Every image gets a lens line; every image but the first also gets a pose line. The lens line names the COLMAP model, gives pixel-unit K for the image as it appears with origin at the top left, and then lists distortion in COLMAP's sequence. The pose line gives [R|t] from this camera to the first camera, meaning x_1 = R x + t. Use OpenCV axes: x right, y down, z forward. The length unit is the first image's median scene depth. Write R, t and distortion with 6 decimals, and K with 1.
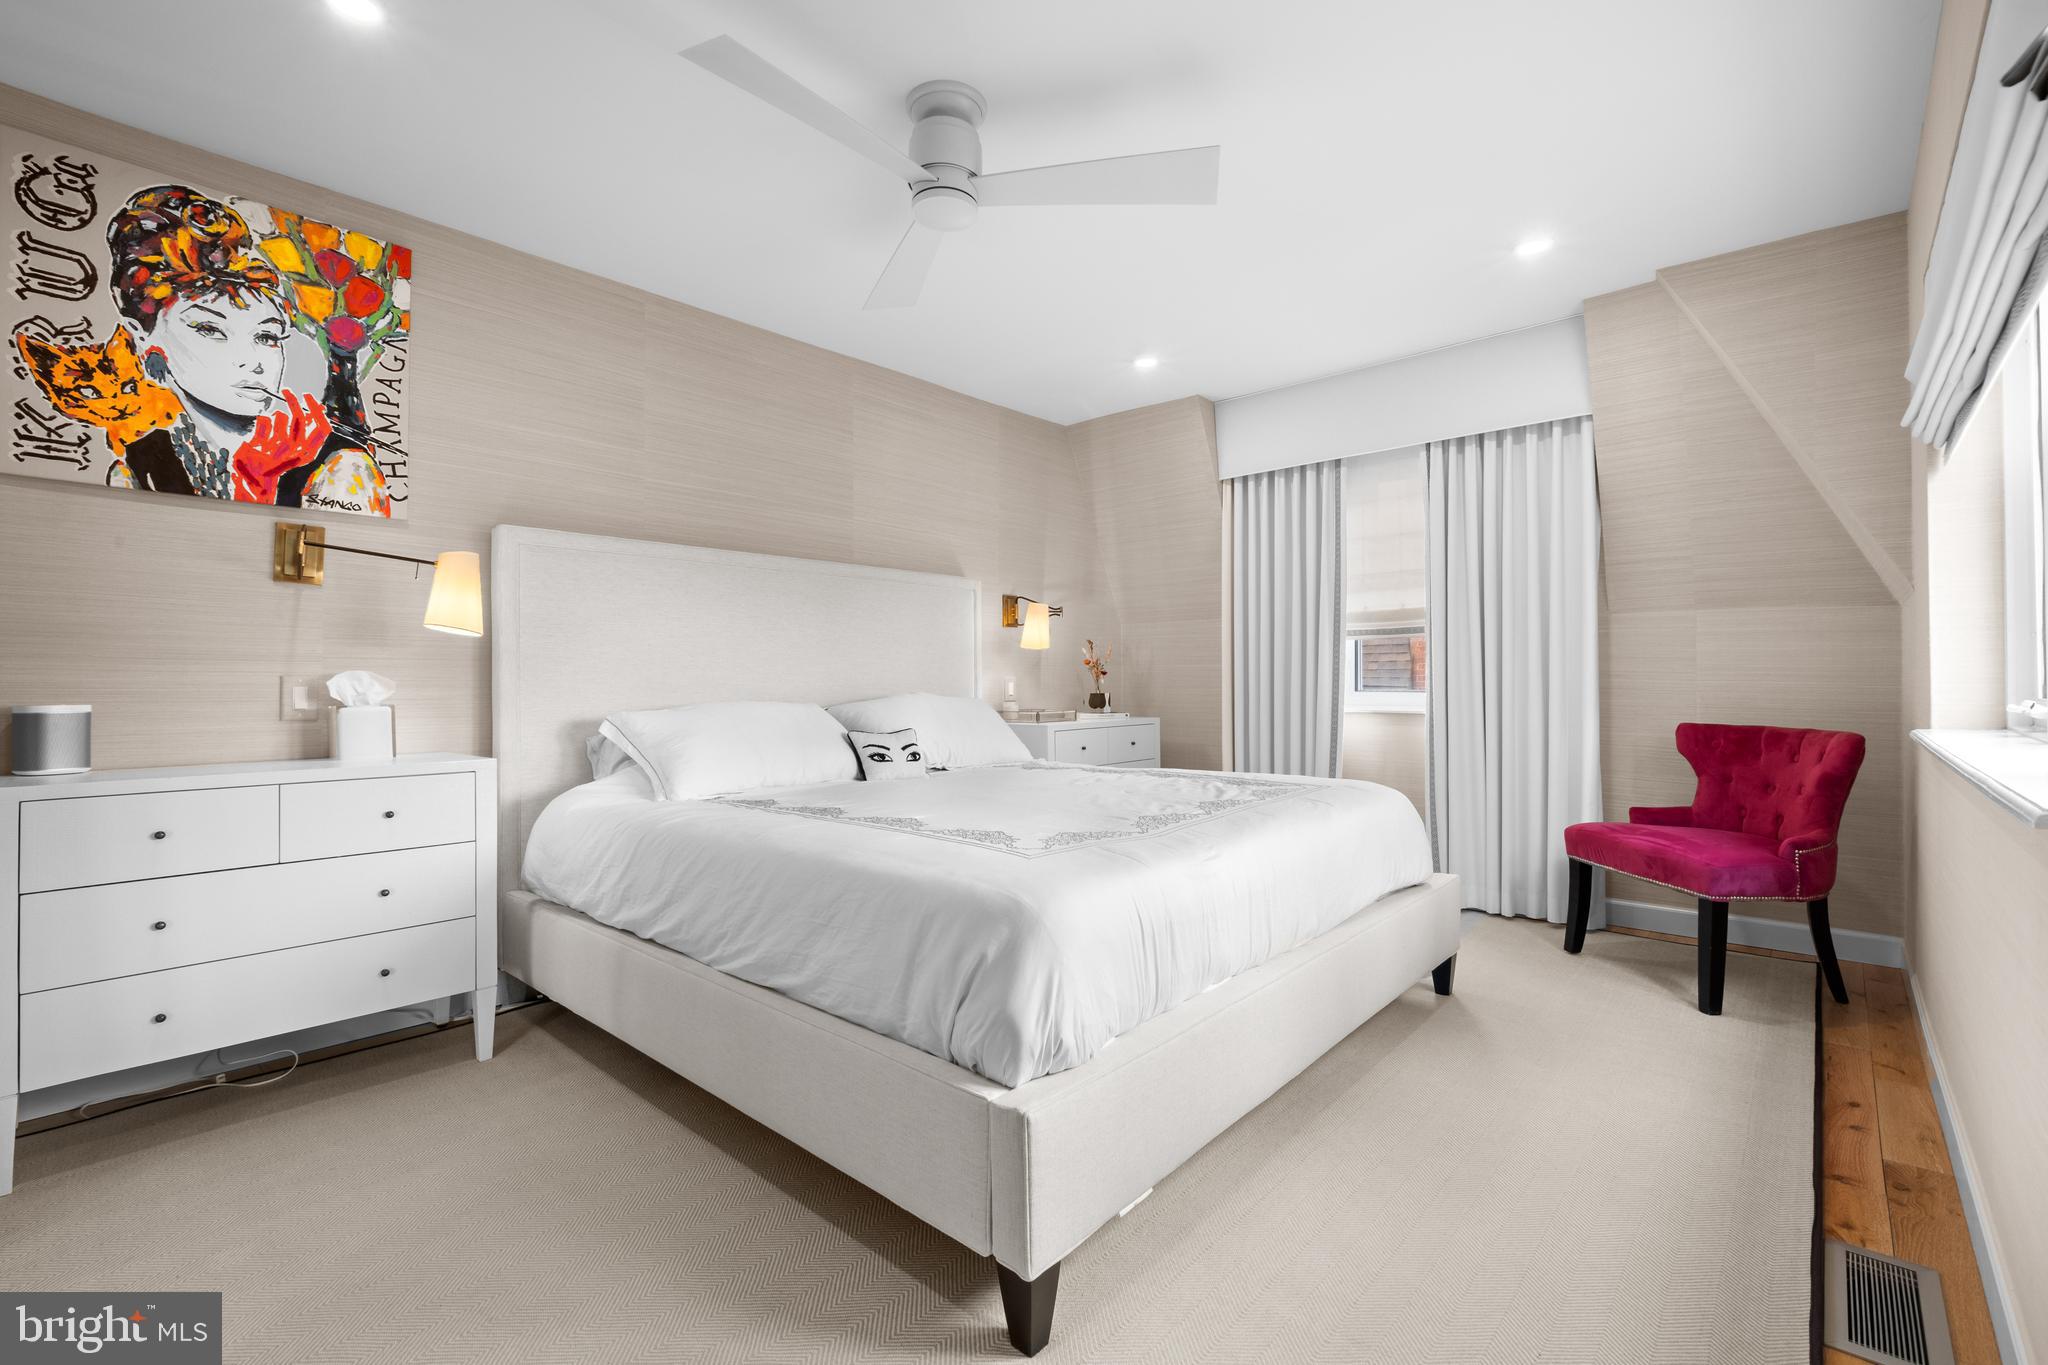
lens RADIAL K [[881.8, 0, 1011.5], [0, 881.8, 681.8], [0, 0, 1]] dist [-0.003596, -0.001705]
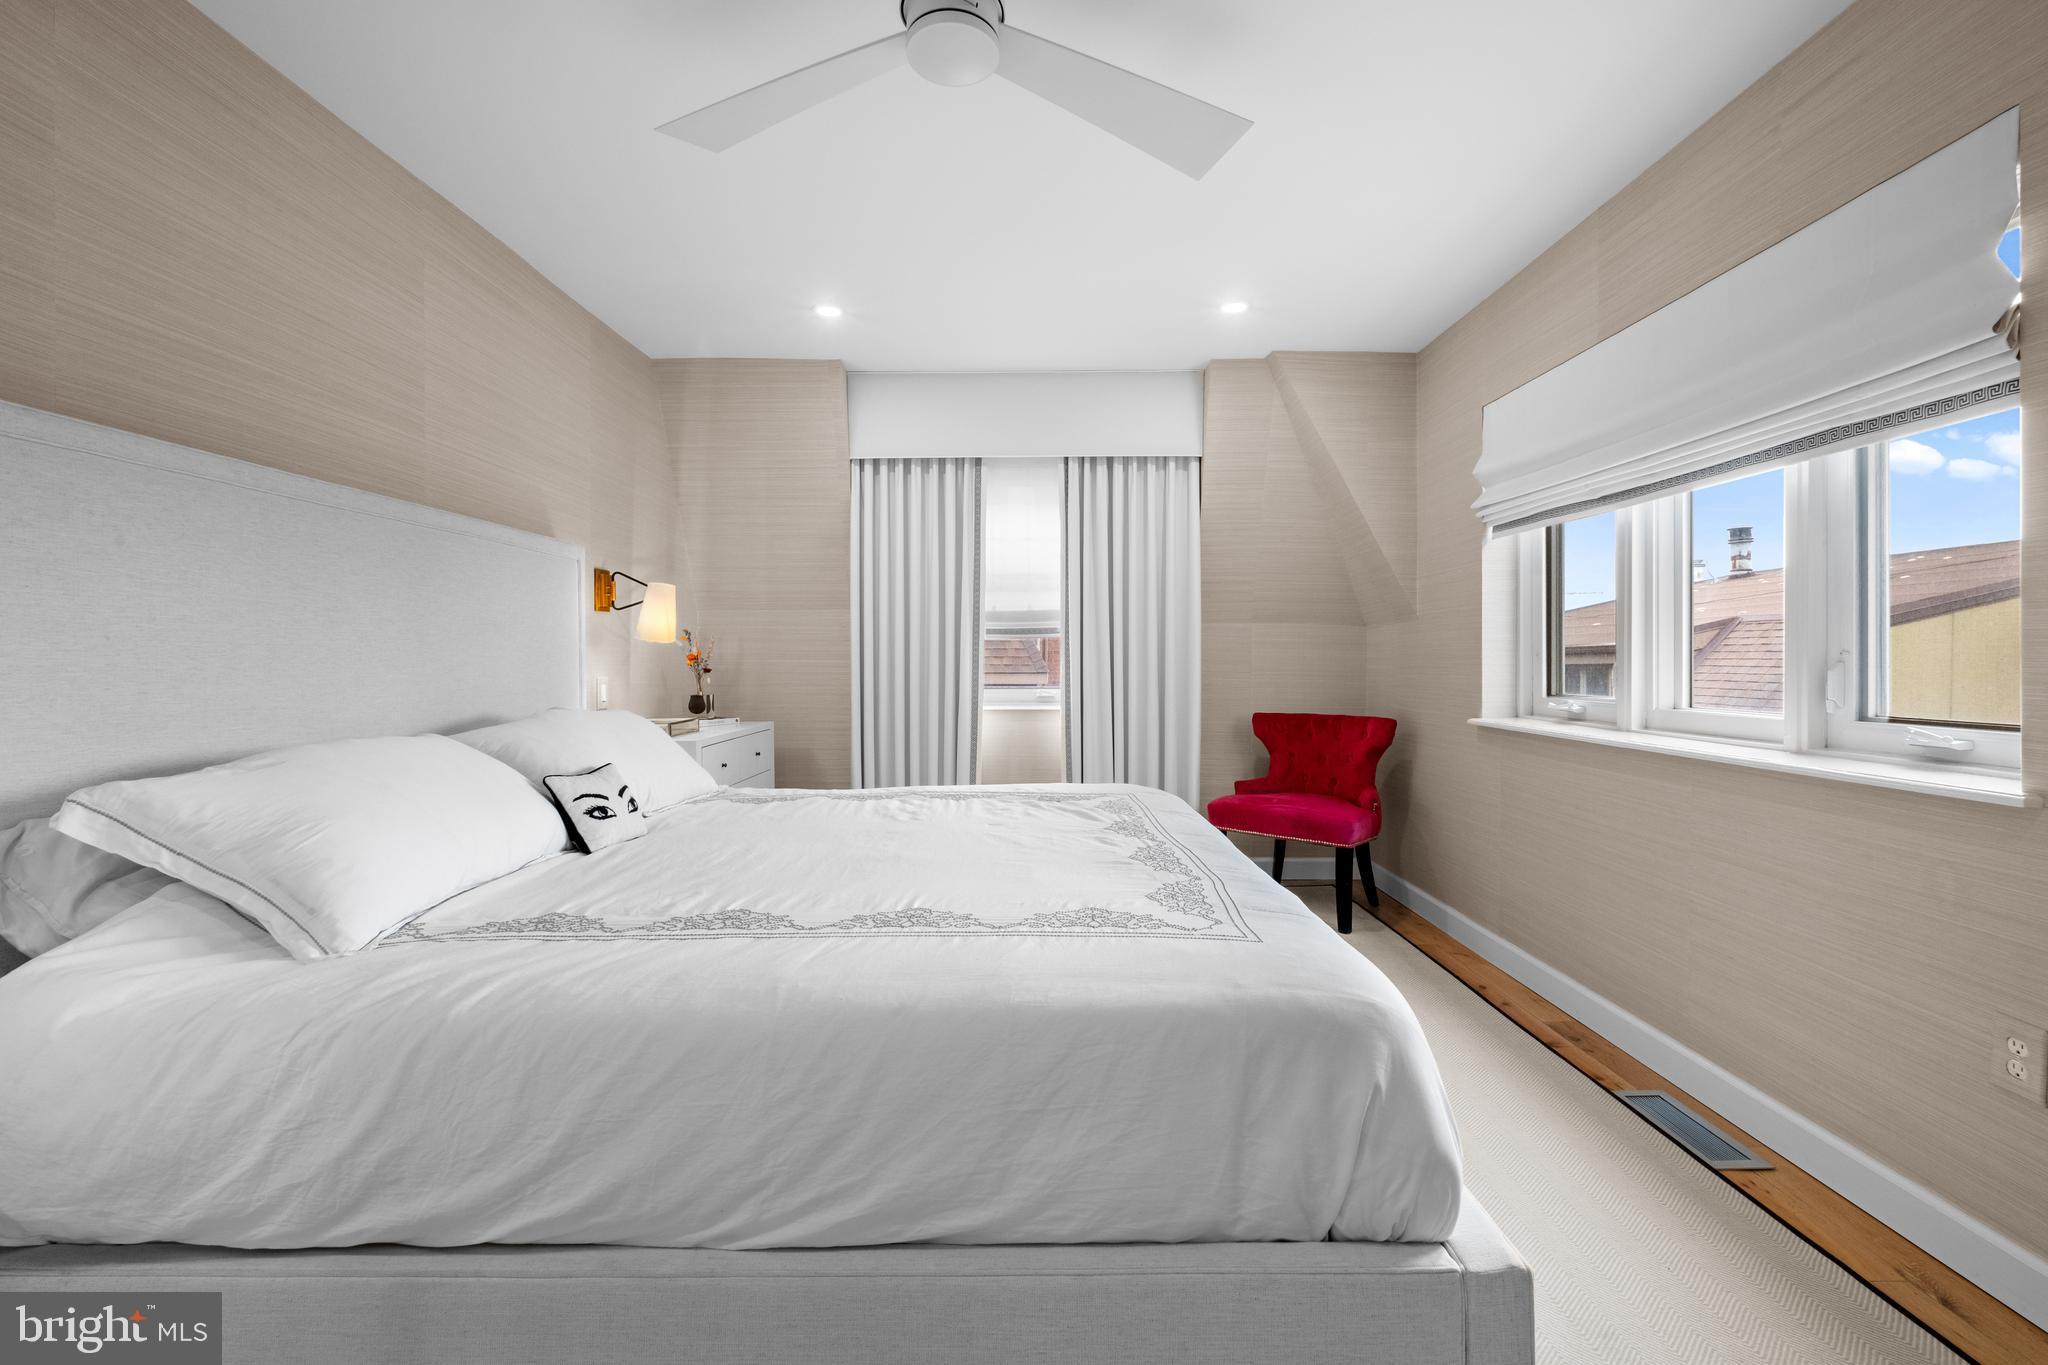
lens RADIAL K [[881.8, 0, 1022.6], [0, 881.8, 675.0], [0, 0, 1]] dist [-0.003596, -0.001705]
pose [[0.744051, -0.009916, 0.668049, -0.311528], [0.000143, 0.999892, 0.014681, -0.024107], [-0.668123, -0.010828, 0.743972, 0.258429]]
